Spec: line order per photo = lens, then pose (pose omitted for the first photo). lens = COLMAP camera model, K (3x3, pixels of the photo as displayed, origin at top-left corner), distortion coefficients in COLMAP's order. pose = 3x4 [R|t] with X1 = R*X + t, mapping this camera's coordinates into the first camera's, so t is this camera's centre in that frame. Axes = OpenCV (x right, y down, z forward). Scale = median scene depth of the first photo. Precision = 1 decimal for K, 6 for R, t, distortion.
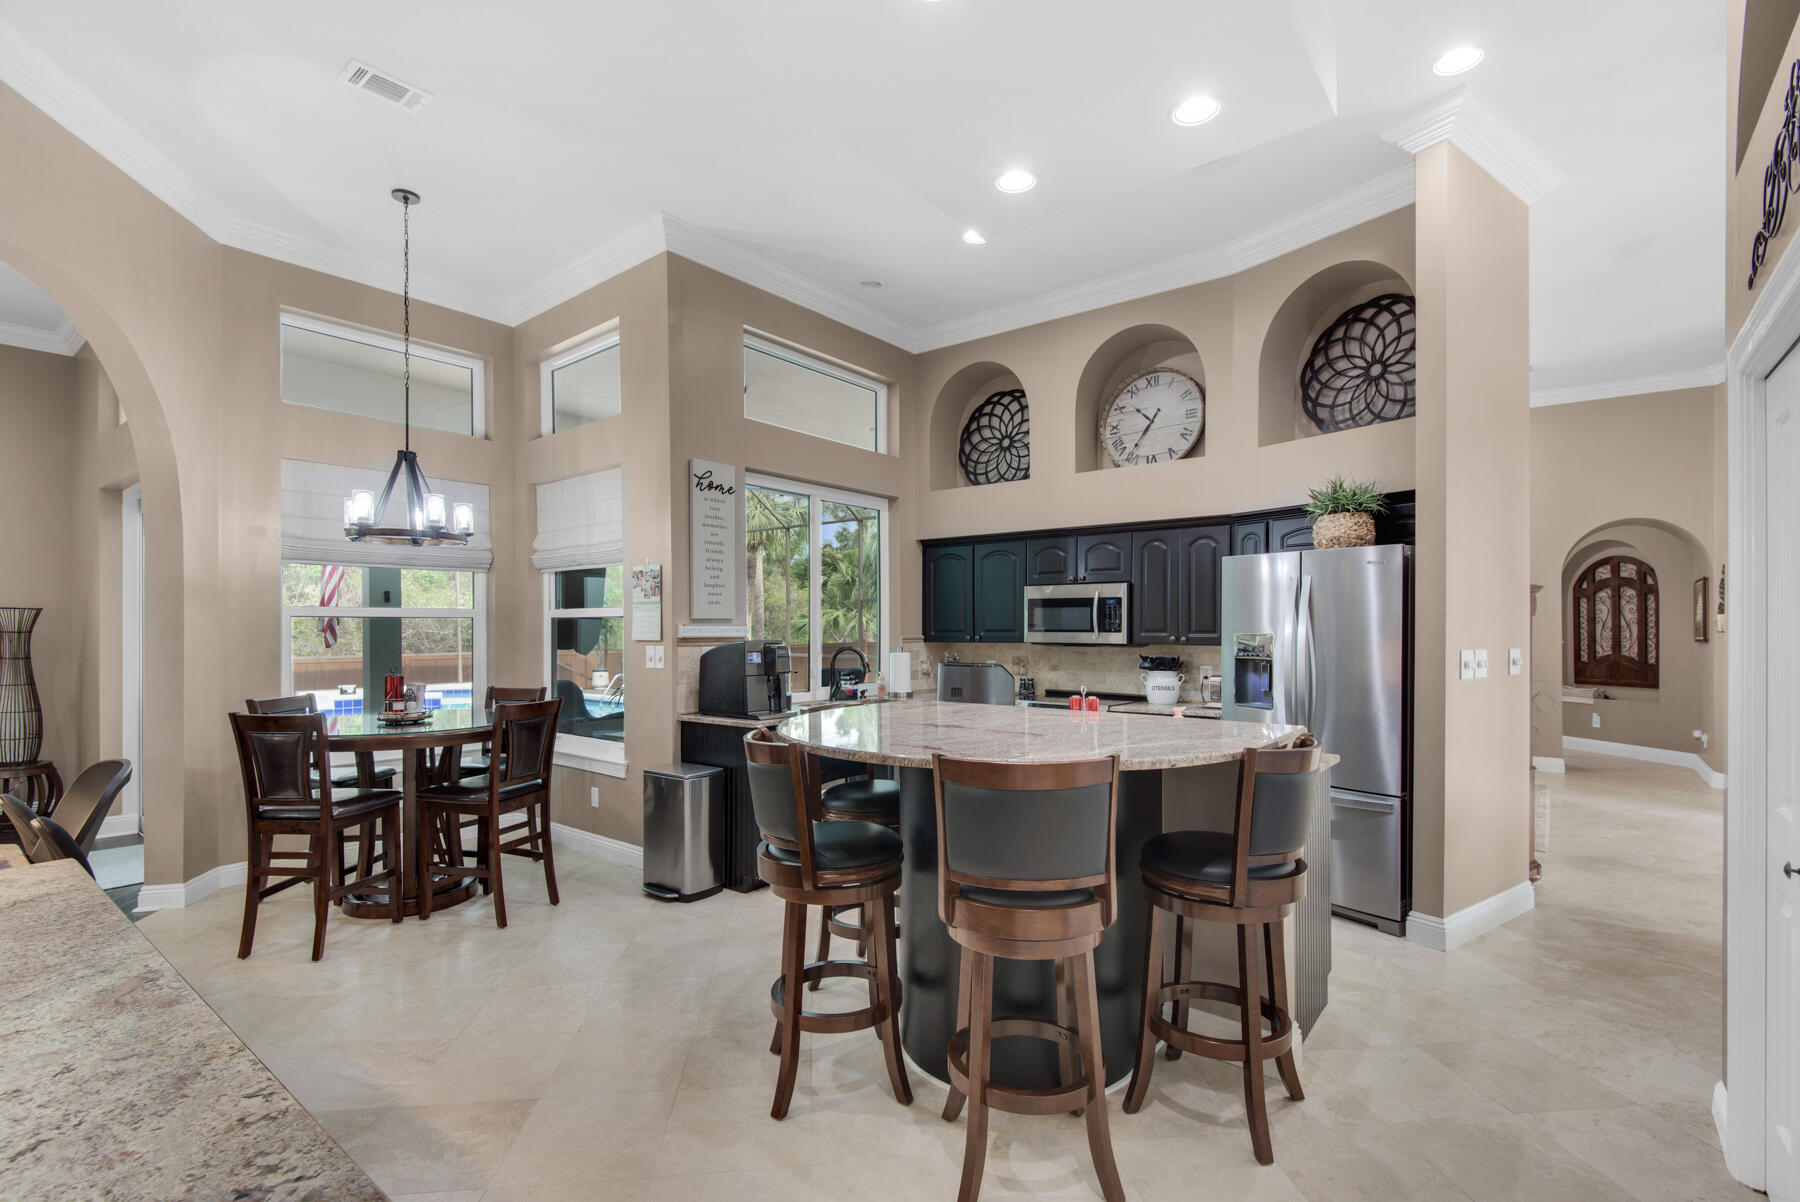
lens RADIAL K [[838.5, 0, 894.9], [0, 838.5, 617.6], [0, 0, 1]] dist [0.031299, -0.021753]
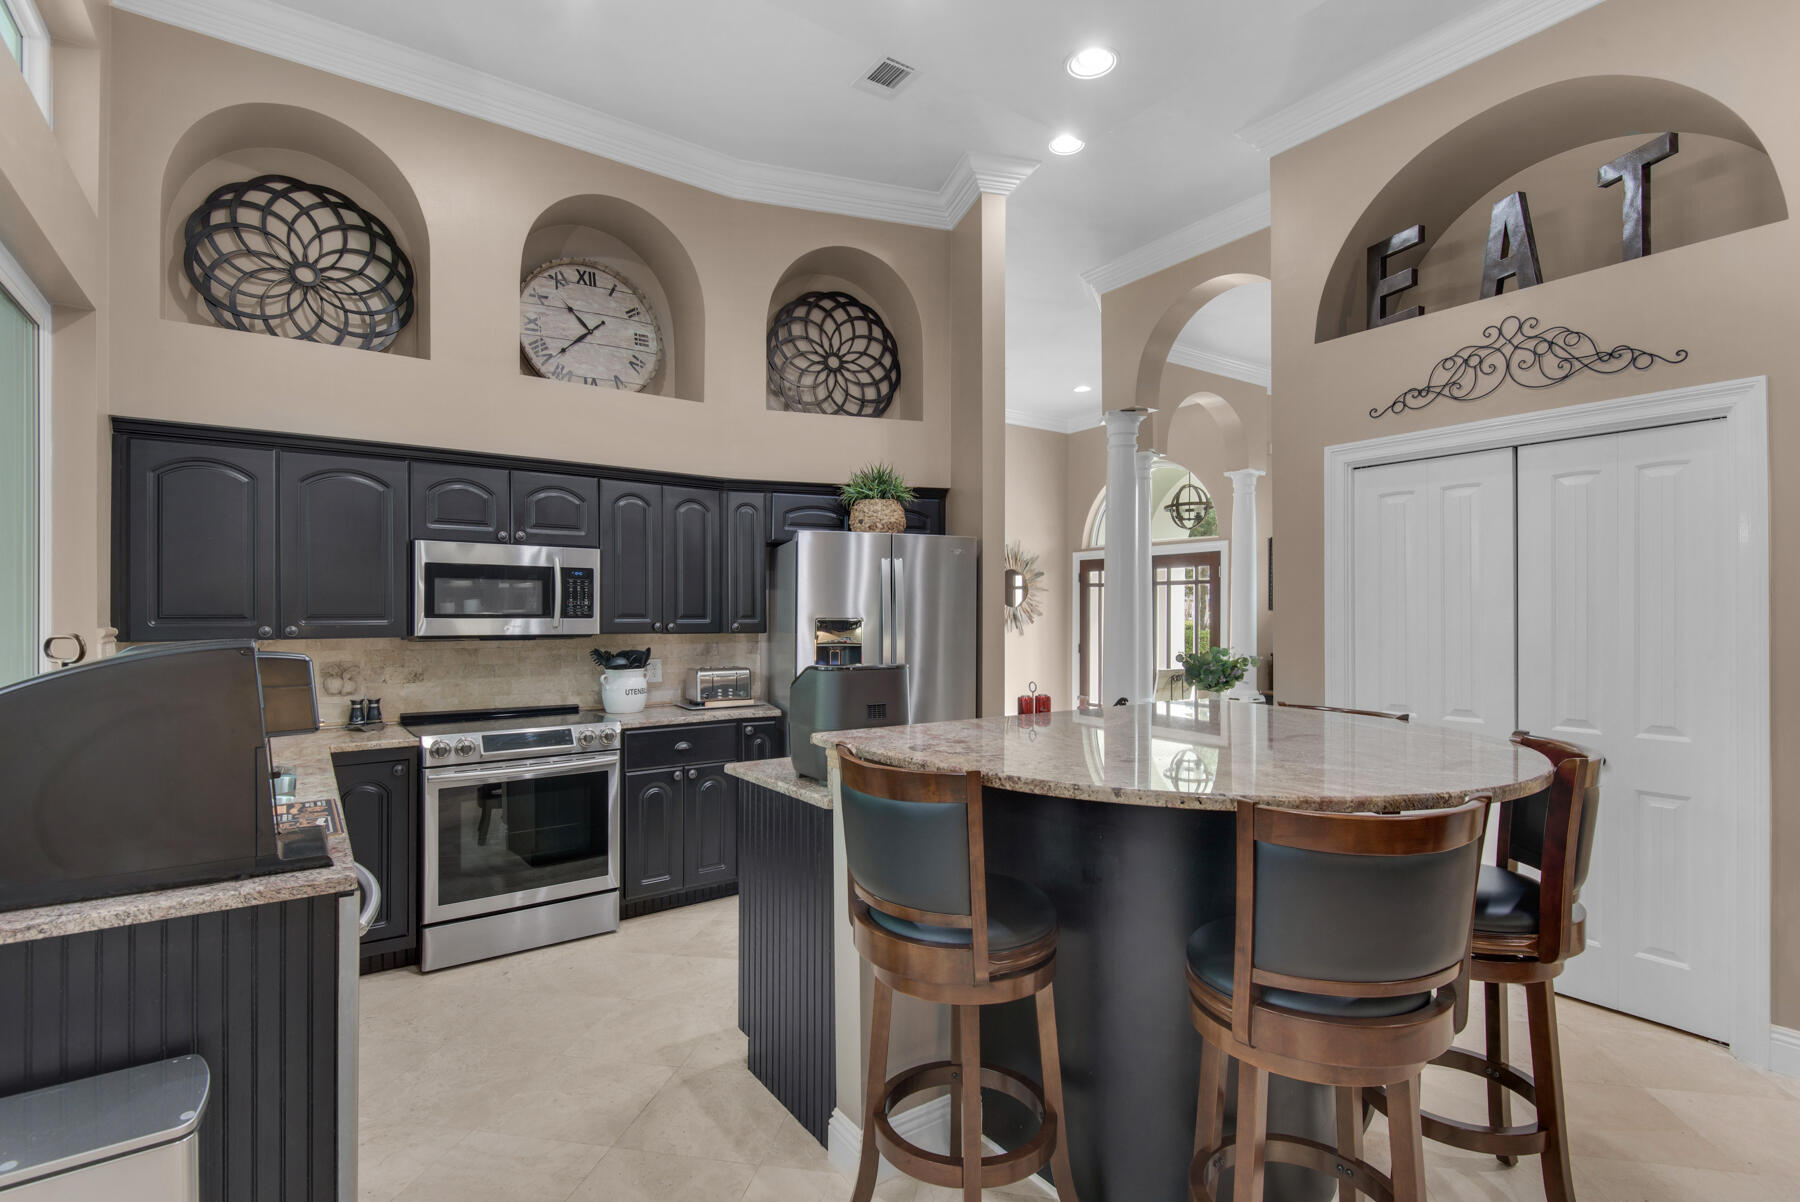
lens RADIAL K [[841.8, 0, 901.0], [0, 841.8, 620.1], [0, 0, 1]] dist [0.032395, -0.032386]
pose [[0.274665, -0.003230, 0.961535, -0.340158], [-0.010072, 0.999930, 0.006236, 0.011976], [-0.961487, -0.011398, 0.274613, 0.541586]]
